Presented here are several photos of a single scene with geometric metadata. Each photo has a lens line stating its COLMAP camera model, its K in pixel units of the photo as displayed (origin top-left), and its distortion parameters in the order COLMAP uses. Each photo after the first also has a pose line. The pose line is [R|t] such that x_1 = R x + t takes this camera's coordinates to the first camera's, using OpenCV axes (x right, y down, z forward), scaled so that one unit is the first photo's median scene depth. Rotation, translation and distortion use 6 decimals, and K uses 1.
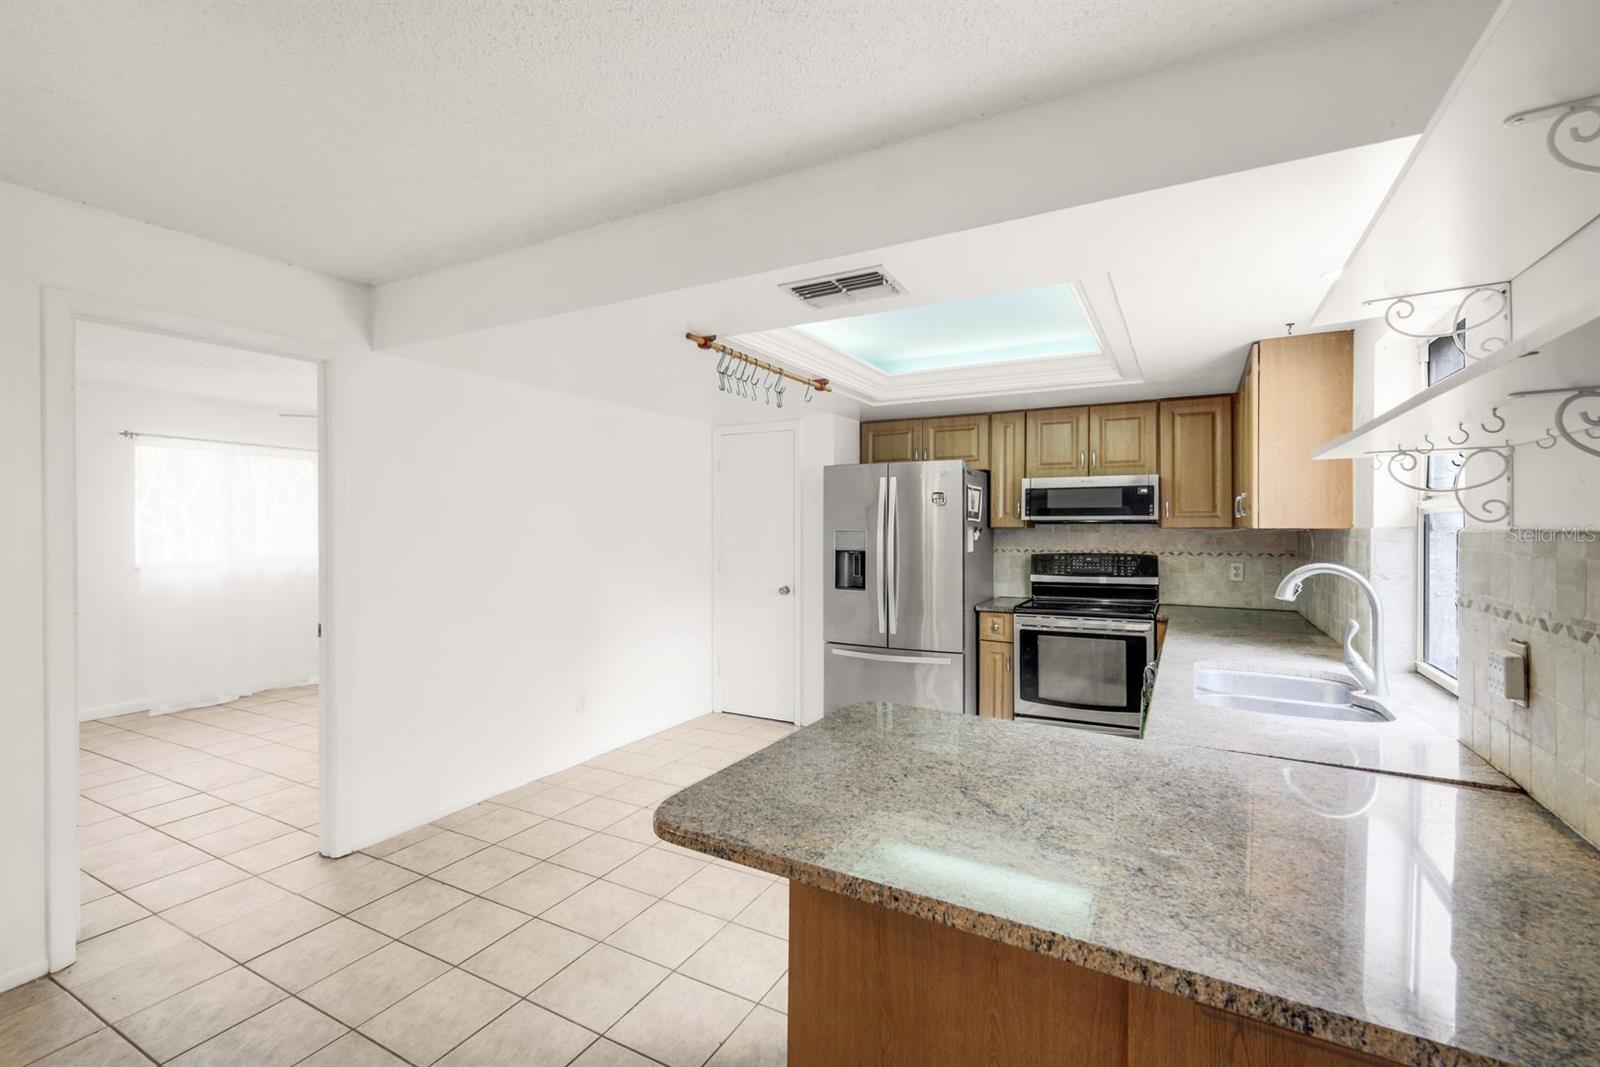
lens RADIAL K [[709.3, 0, 800.0], [0, 709.3, 533.5], [0, 0, 1]] dist [0.005816, 0.000121]
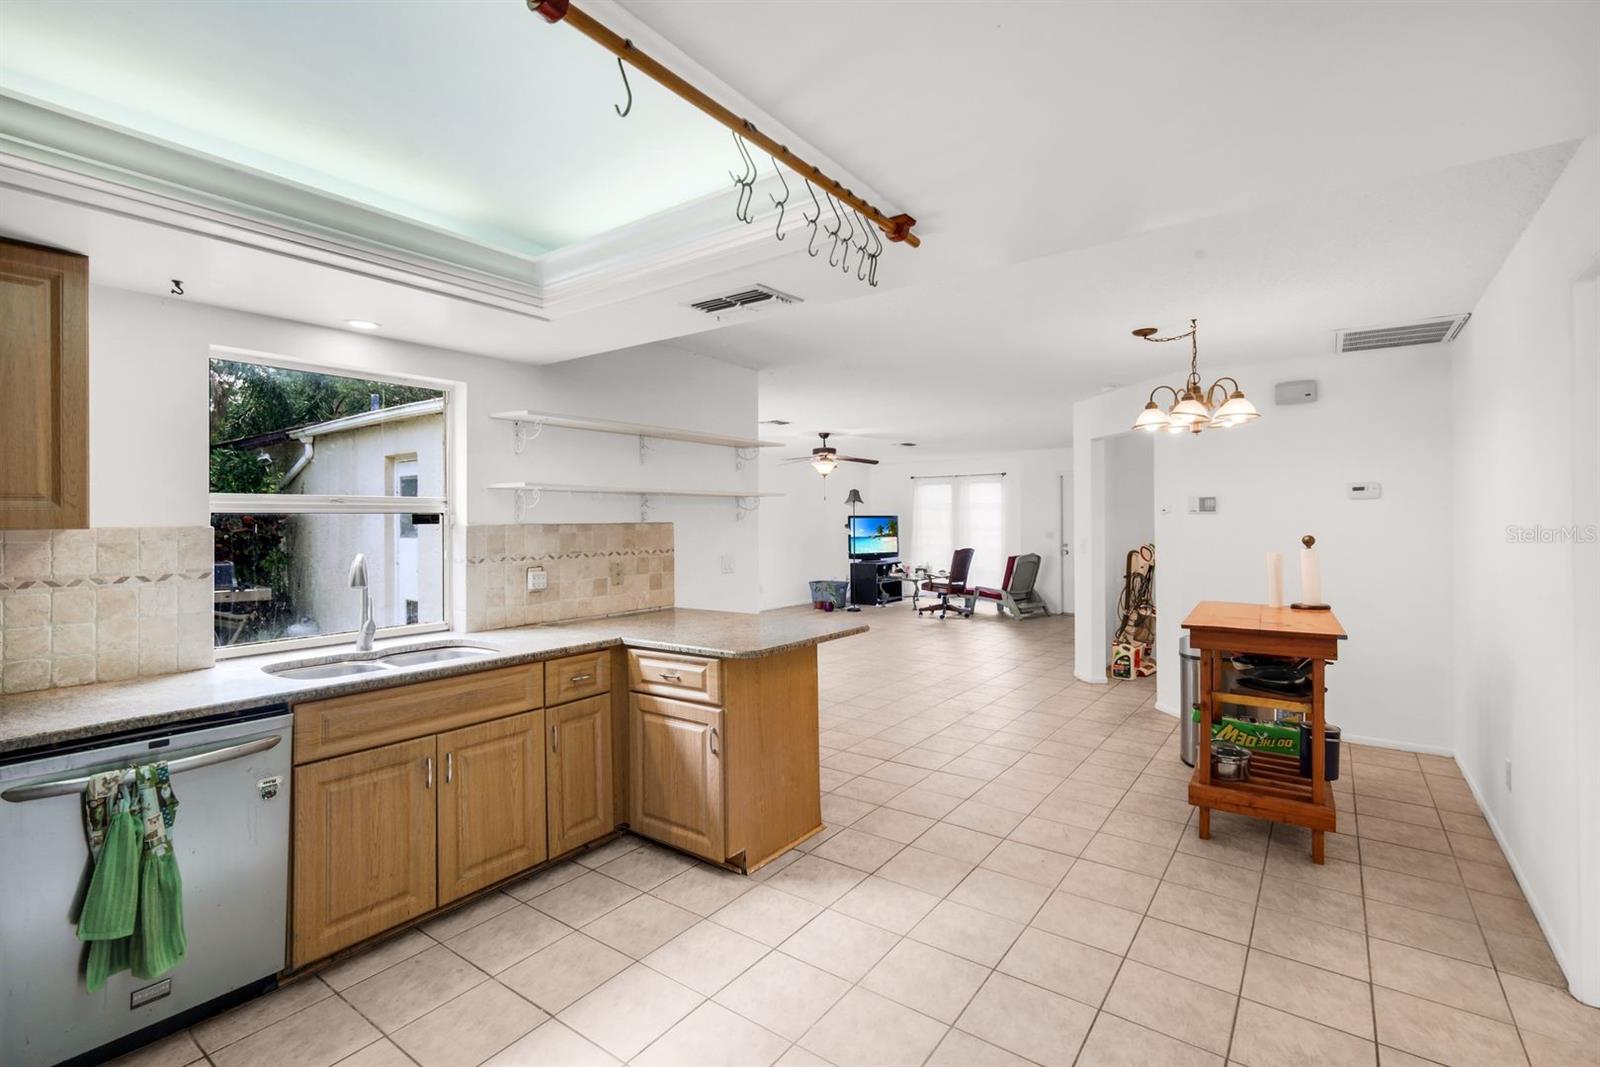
lens RADIAL K [[718.2, 0, 800.6], [0, 718.2, 514.1], [0, 0, 1]] dist [0.004287, 0.000303]
pose [[-0.991580, 0.005155, 0.129391, -0.086257], [0.005820, 0.999972, 0.004757, -0.014507], [-0.129363, 0.005470, -0.991582, 1.086093]]
